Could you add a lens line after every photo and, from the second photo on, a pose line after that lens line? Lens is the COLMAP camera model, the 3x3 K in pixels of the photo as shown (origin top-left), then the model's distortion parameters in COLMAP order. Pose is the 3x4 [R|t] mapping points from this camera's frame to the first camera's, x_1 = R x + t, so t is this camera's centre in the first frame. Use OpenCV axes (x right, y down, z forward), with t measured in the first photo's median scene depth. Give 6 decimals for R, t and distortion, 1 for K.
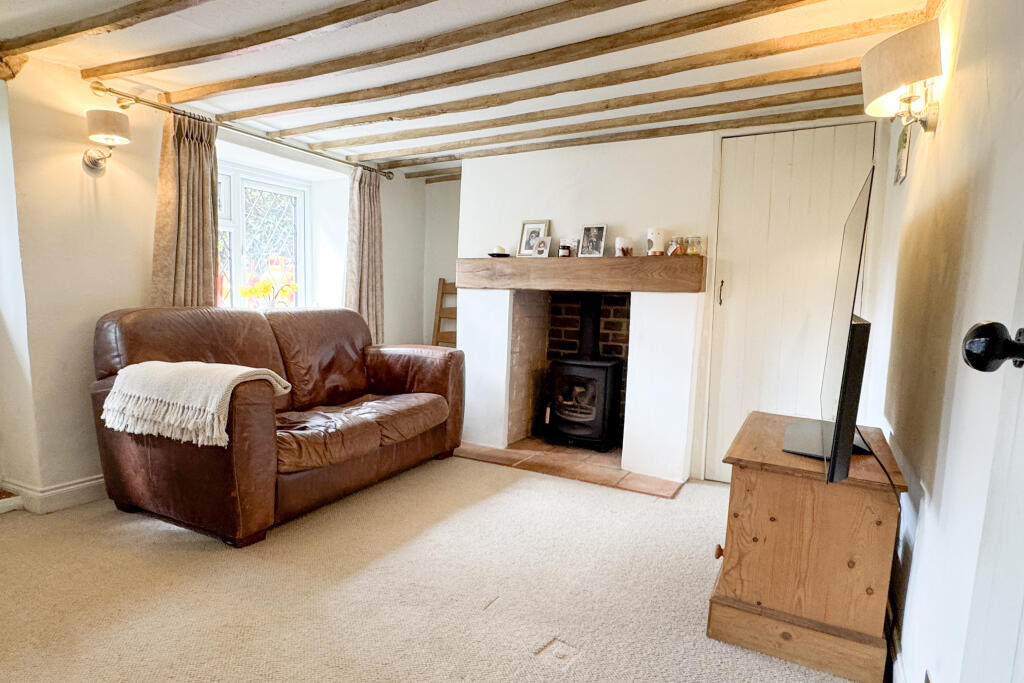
lens RADIAL K [[587.3, 0, 490.7], [0, 587.3, 383.0], [0, 0, 1]] dist [0.000623, 0.005190]
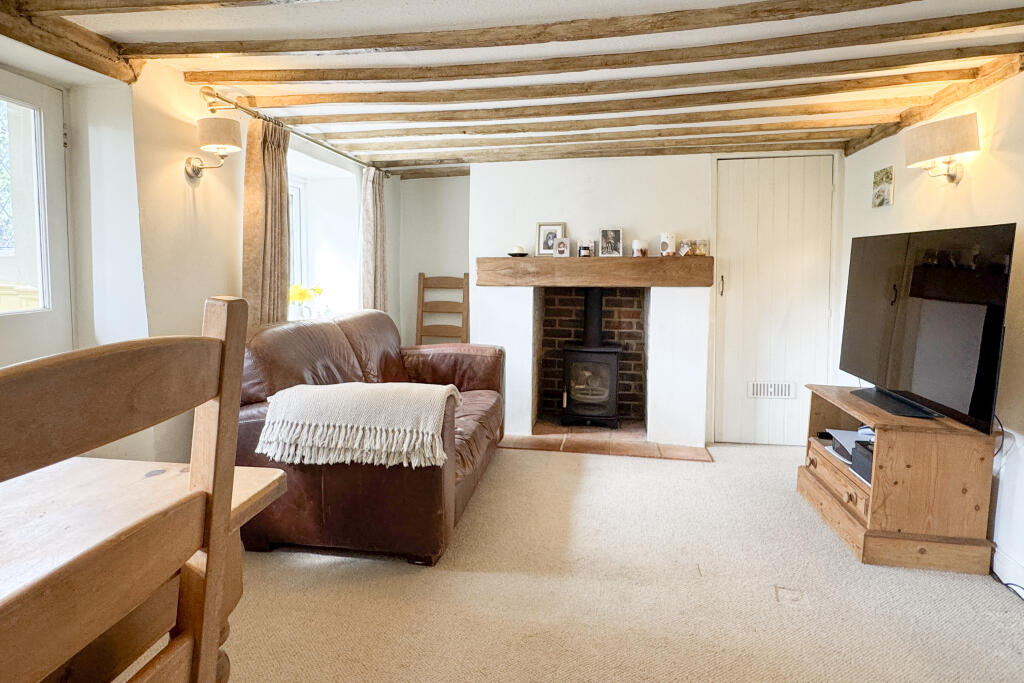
lens RADIAL K [[587.3, 0, 511.3], [0, 587.3, 341.7], [0, 0, 1]] dist [0.000623, 0.005190]
pose [[0.945565, -0.062330, 0.319408, -0.457952], [0.071286, 0.997321, -0.016413, -0.055958], [-0.317529, 0.038289, 0.947475, -0.003631]]
